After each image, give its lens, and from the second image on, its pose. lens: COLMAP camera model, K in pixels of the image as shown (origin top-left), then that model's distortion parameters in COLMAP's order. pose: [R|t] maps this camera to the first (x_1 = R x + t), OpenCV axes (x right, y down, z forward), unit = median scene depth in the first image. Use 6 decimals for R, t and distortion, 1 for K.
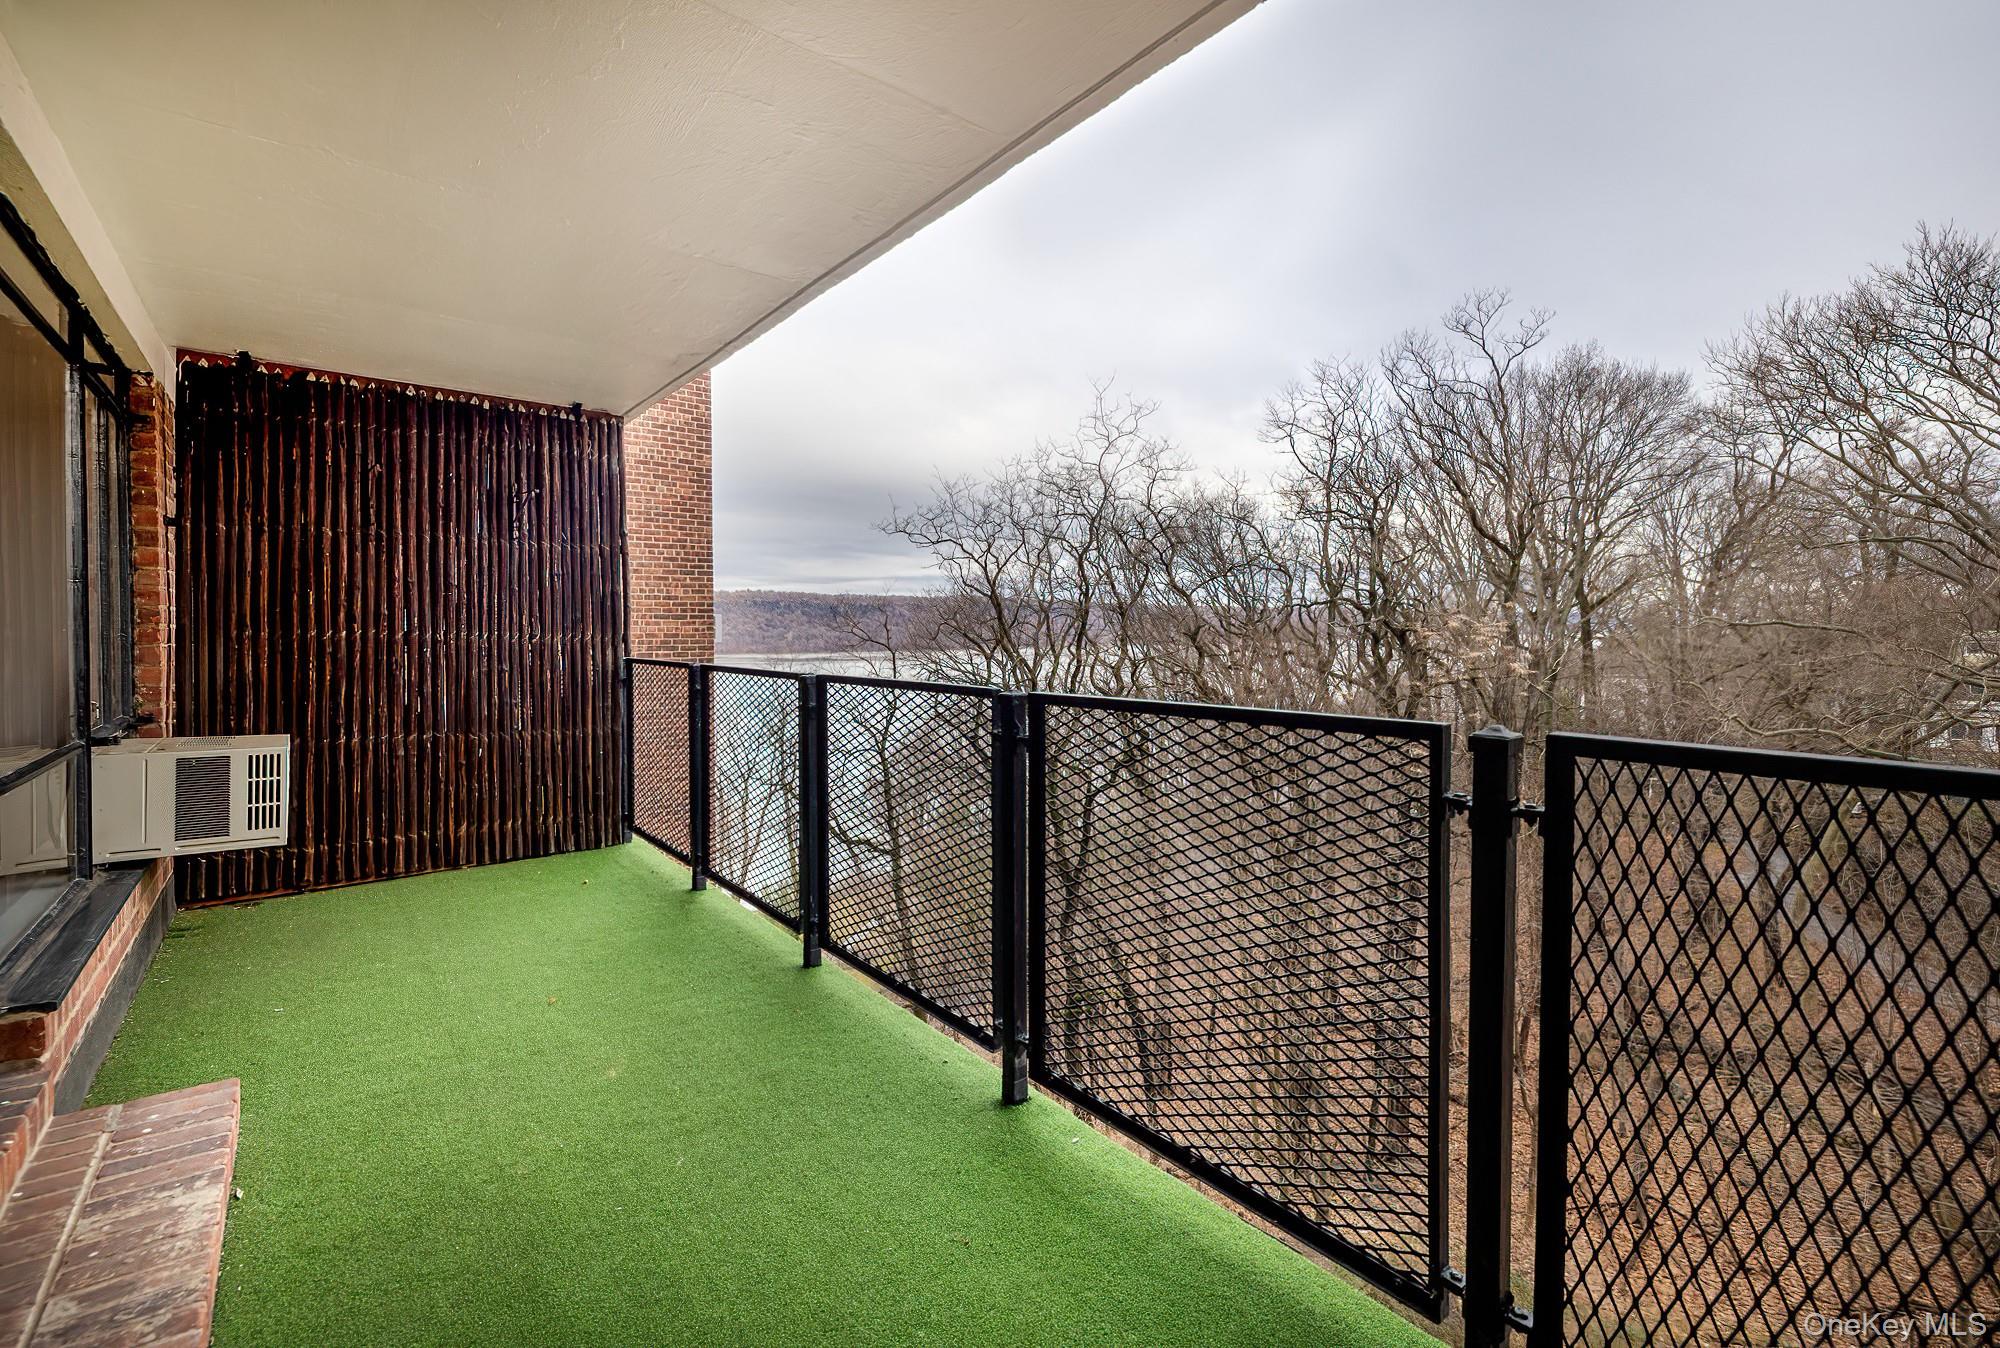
lens RADIAL K [[854.9, 0, 1027.6], [0, 854.9, 643.8], [0, 0, 1]] dist [-0.001094, -0.000417]
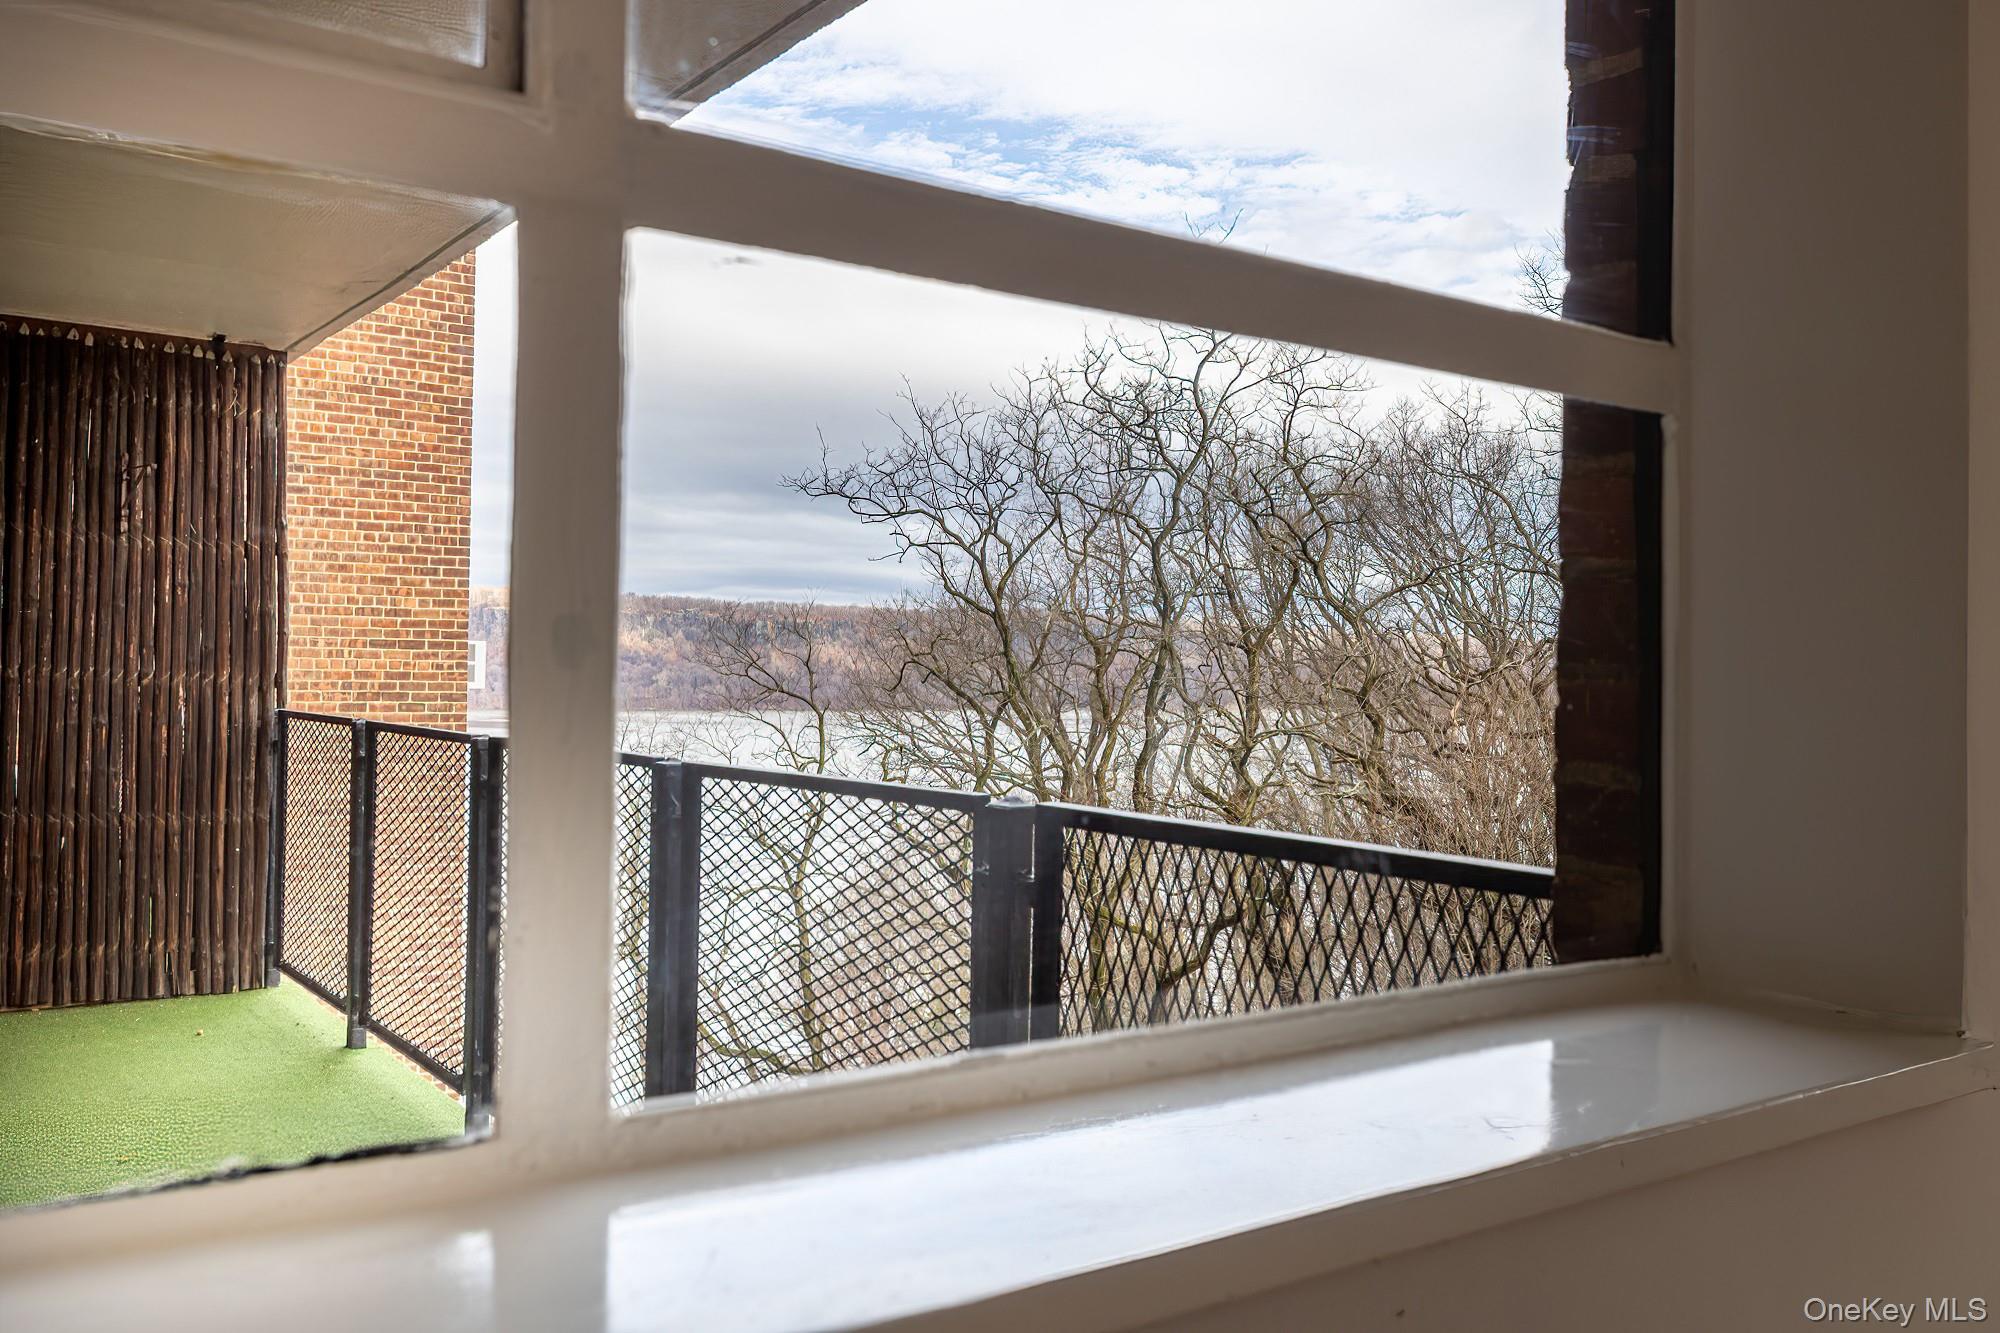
lens RADIAL K [[1609.6, 0, 992.5], [0, 1609.6, 661.3], [0, 0, 1]] dist [-0.002601, -0.000134]
pose [[0.997379, 0.020565, -0.069367, 0.177371], [-0.022310, 0.999452, -0.024472, -0.003463], [0.068826, 0.025955, 0.997291, -0.223933]]
